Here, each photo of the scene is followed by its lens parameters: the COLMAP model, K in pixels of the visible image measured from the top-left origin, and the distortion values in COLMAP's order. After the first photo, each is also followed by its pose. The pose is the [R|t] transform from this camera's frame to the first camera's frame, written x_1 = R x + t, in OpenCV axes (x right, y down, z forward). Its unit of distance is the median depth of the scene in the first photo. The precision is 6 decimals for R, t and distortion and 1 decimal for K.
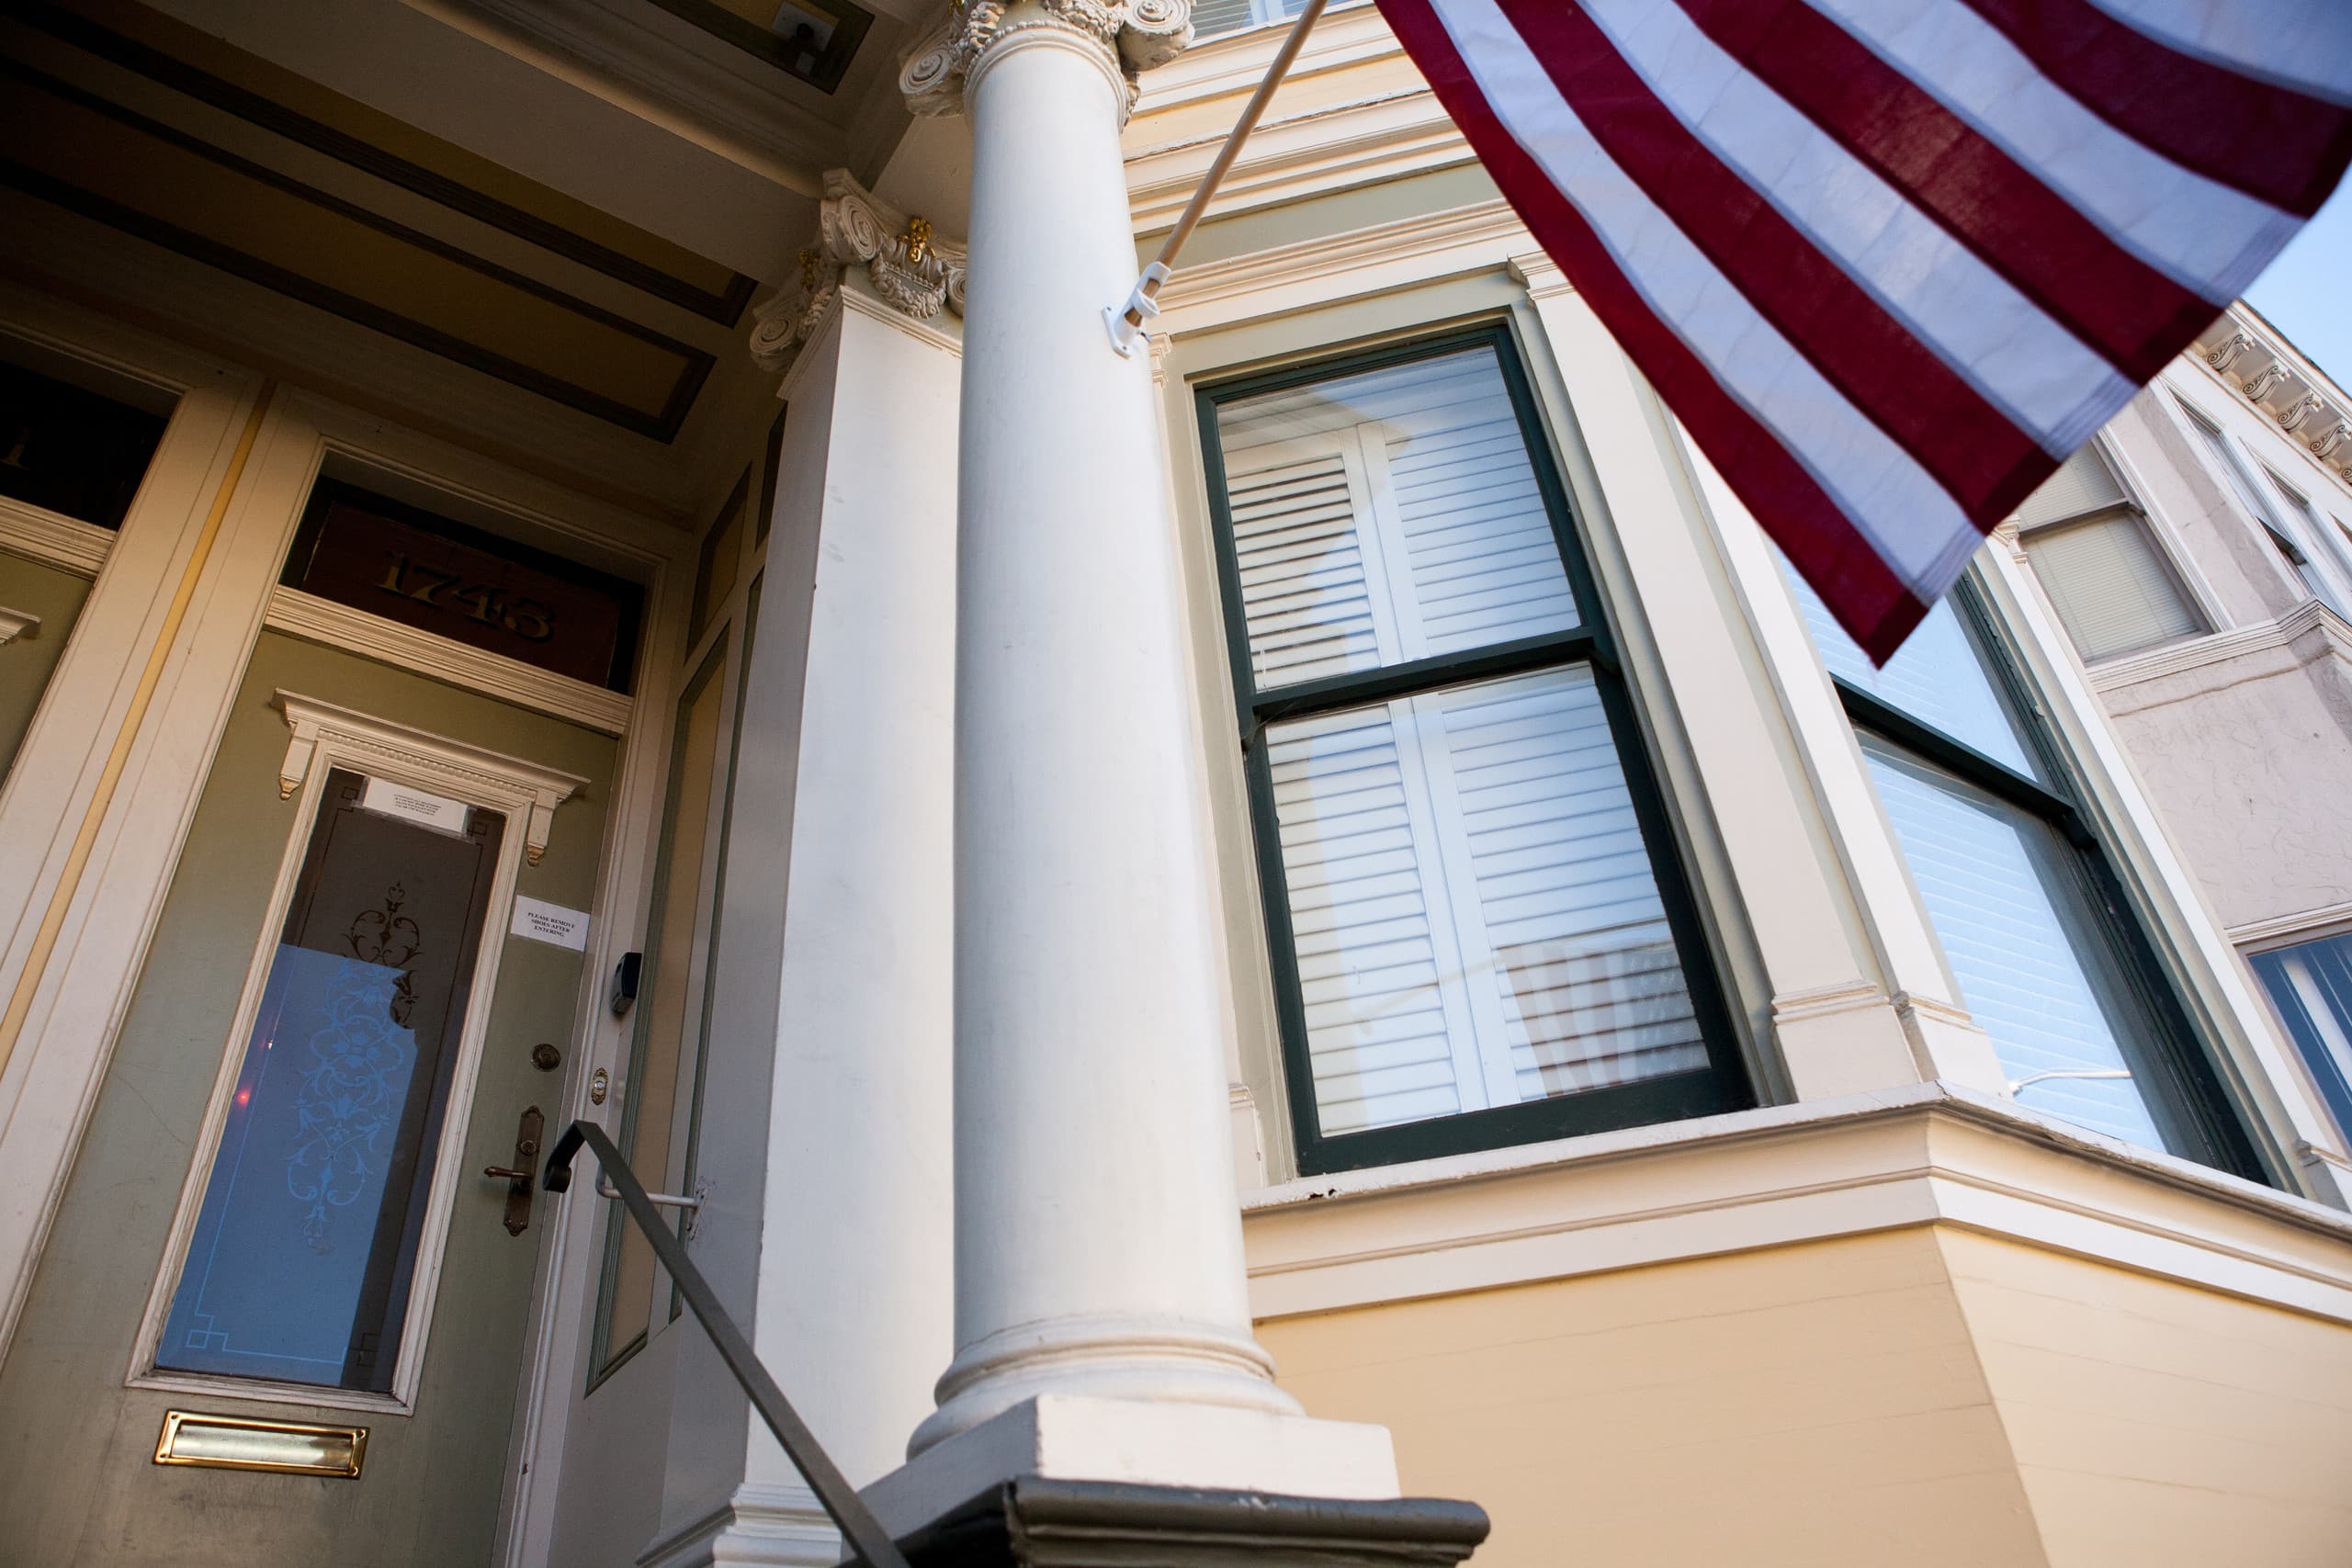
lens RADIAL K [[1631.8, 0, 1176.0], [0, 1631.8, 784.0], [0, 0, 1]] dist [-0.104343, 0.074152]
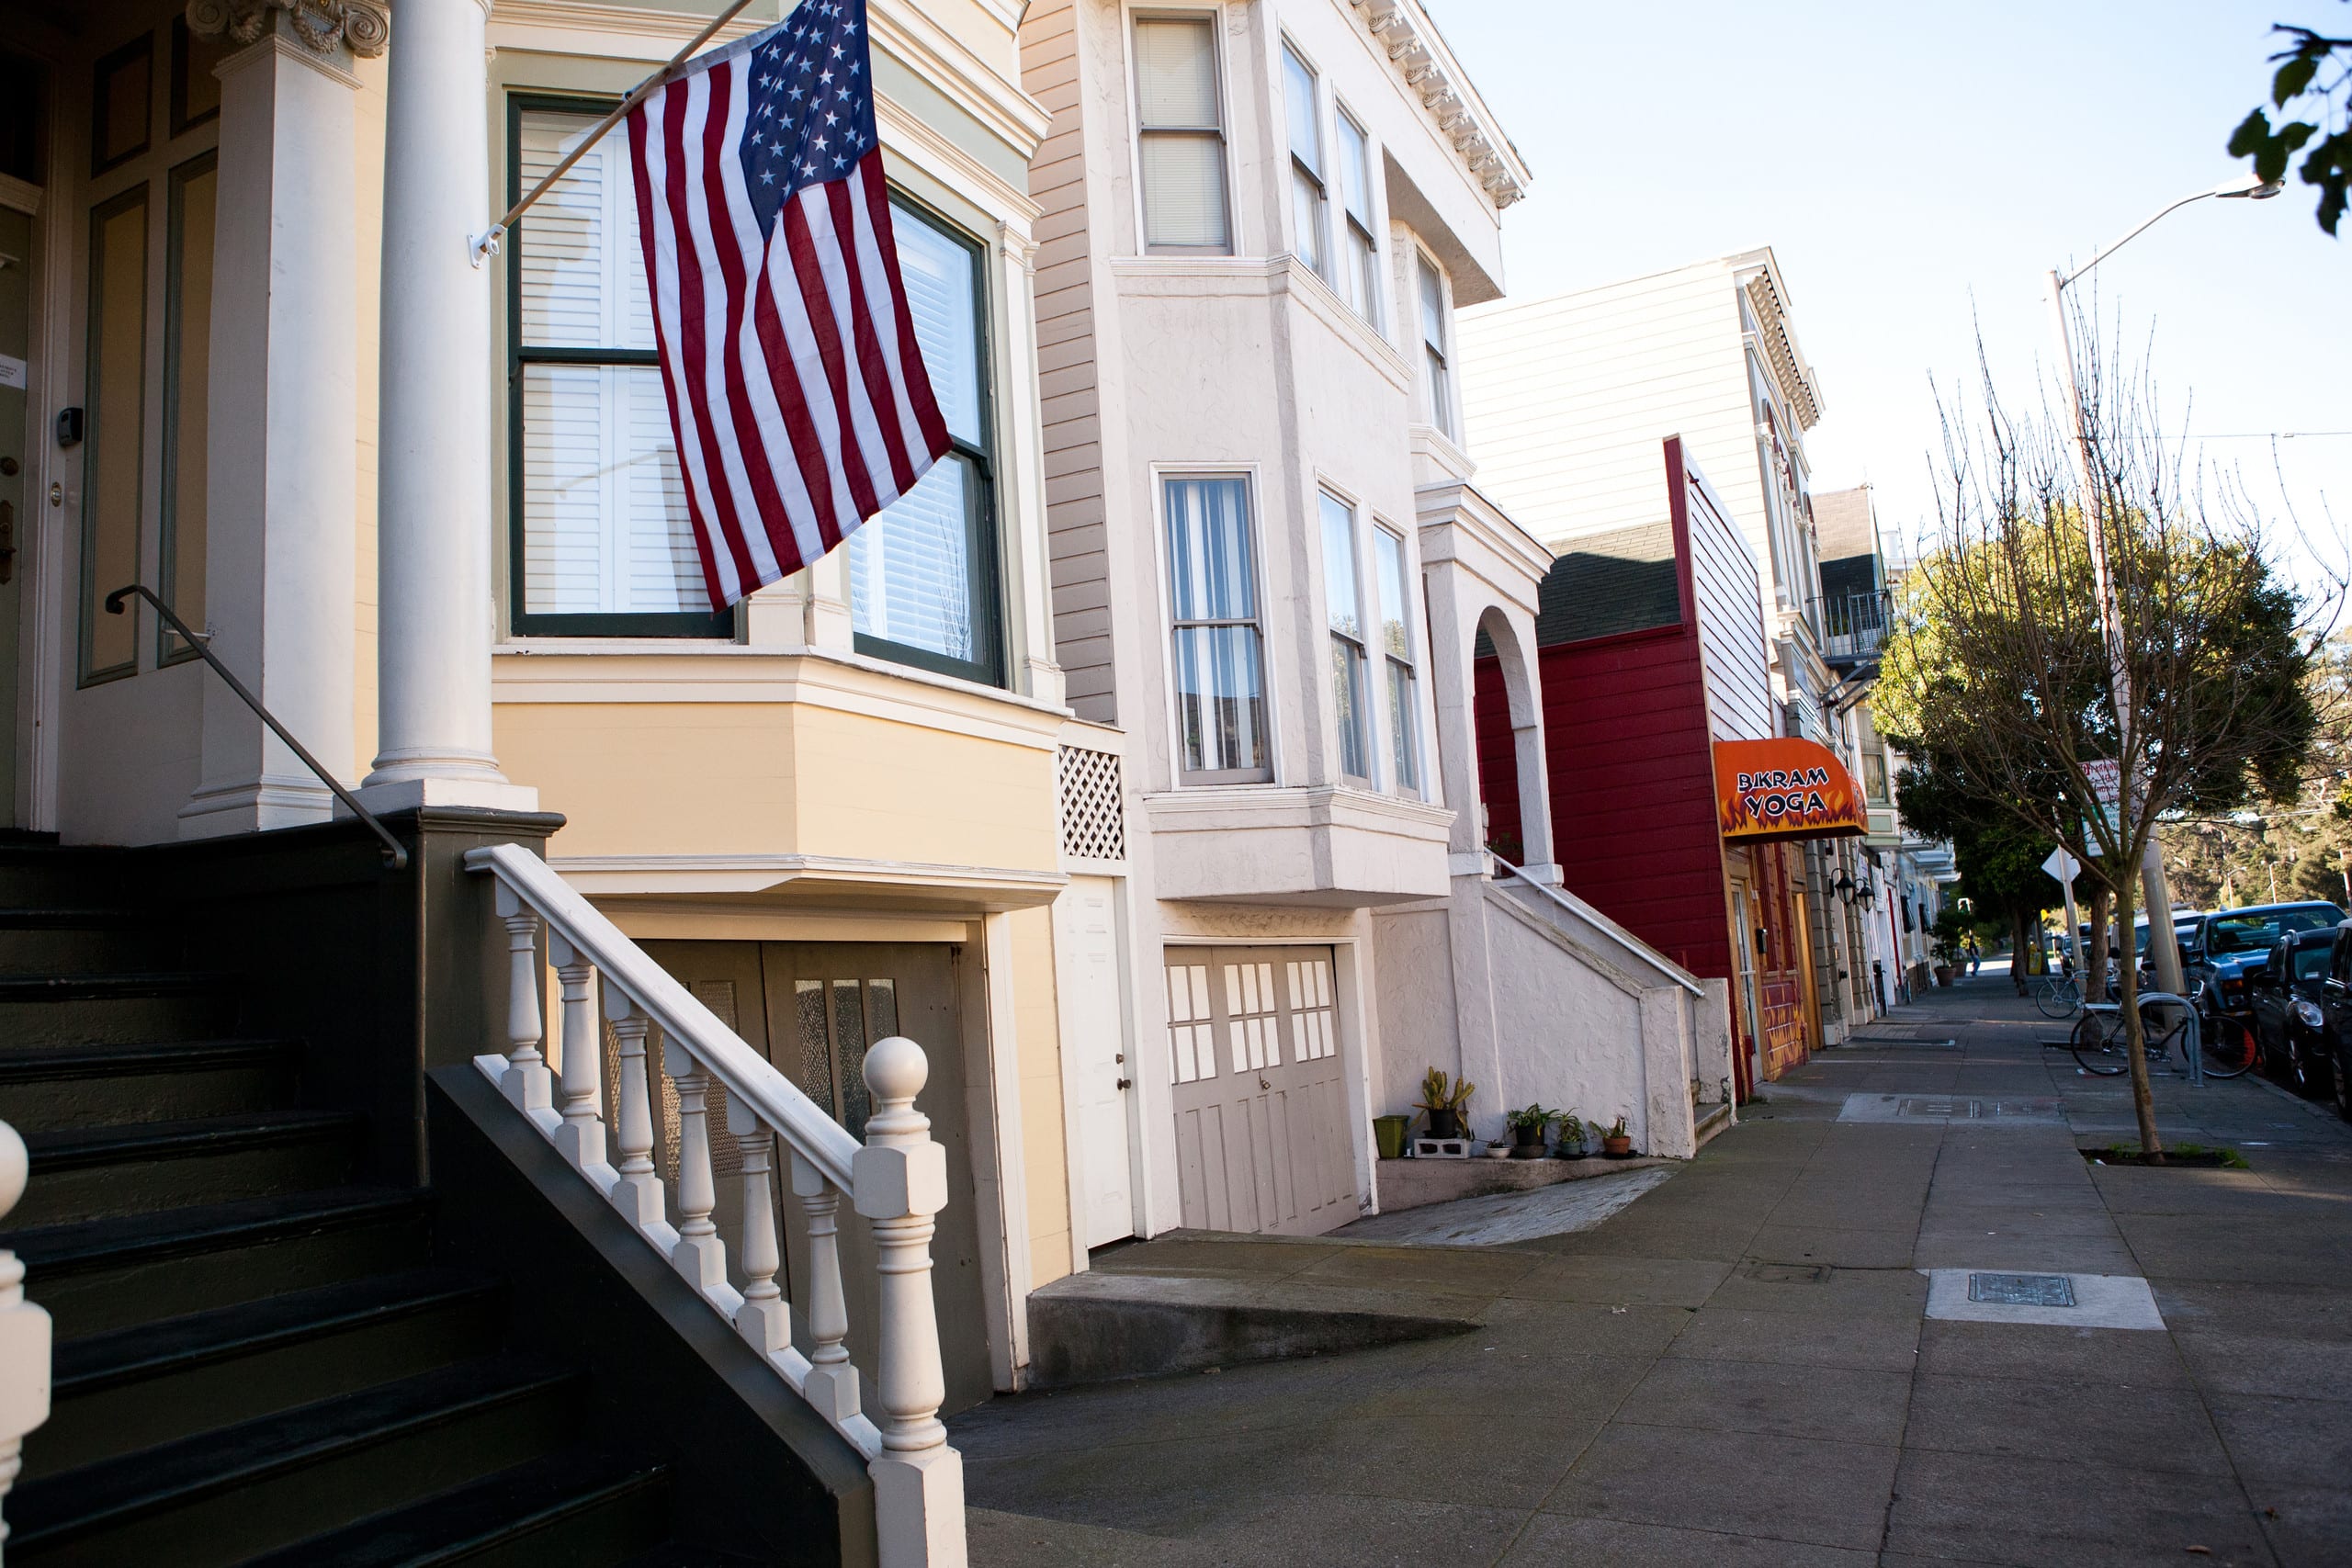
lens RADIAL K [[1631.8, 0, 1176.0], [0, 1631.8, 784.0], [0, 0, 1]] dist [-0.104343, 0.074152]
pose [[0.875827, 0.077016, 0.476441, -0.114375], [-0.287498, 0.876173, 0.386867, -0.502957], [-0.387650, -0.475804, 0.789518, -0.830597]]
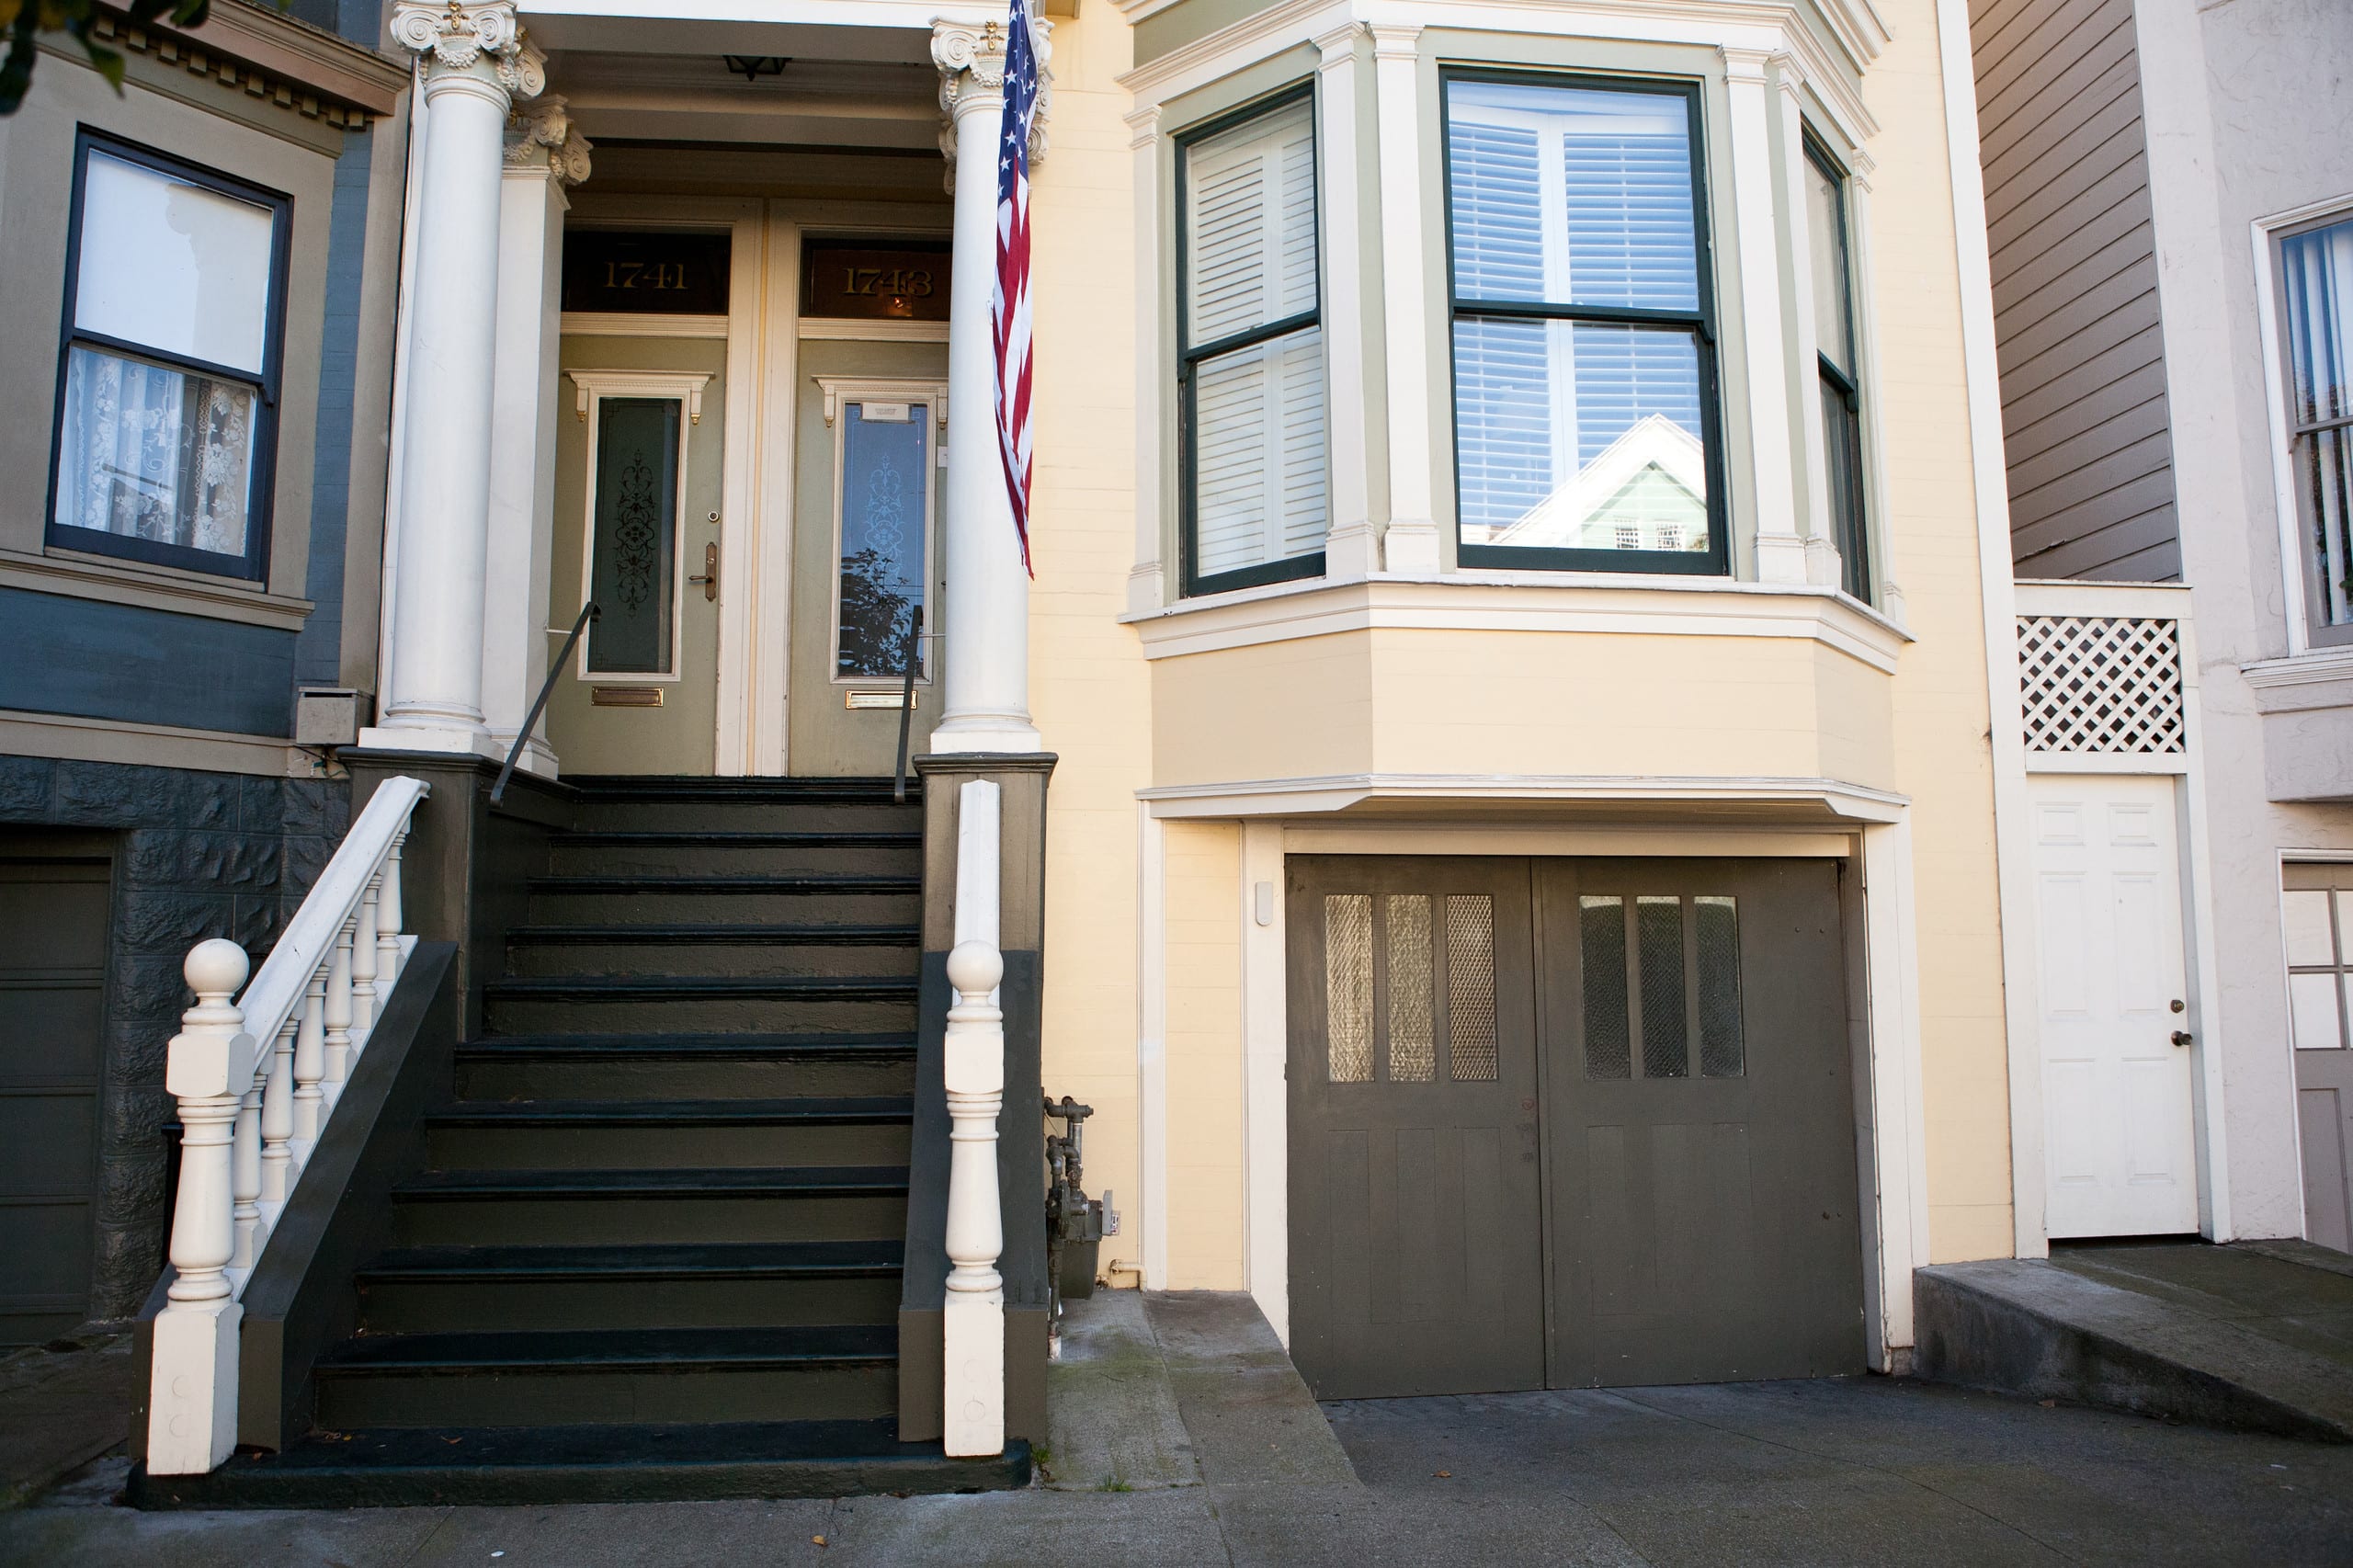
lens RADIAL K [[1632.6, 0, 1176.5], [0, 1632.6, 784.0], [0, 0, 1]] dist [-0.104343, 0.074152]
pose [[0.885472, 0.016841, -0.464387, 0.979987], [0.227948, 0.855107, 0.465652, -0.534929], [0.404943, -0.518179, 0.753334, -0.805298]]
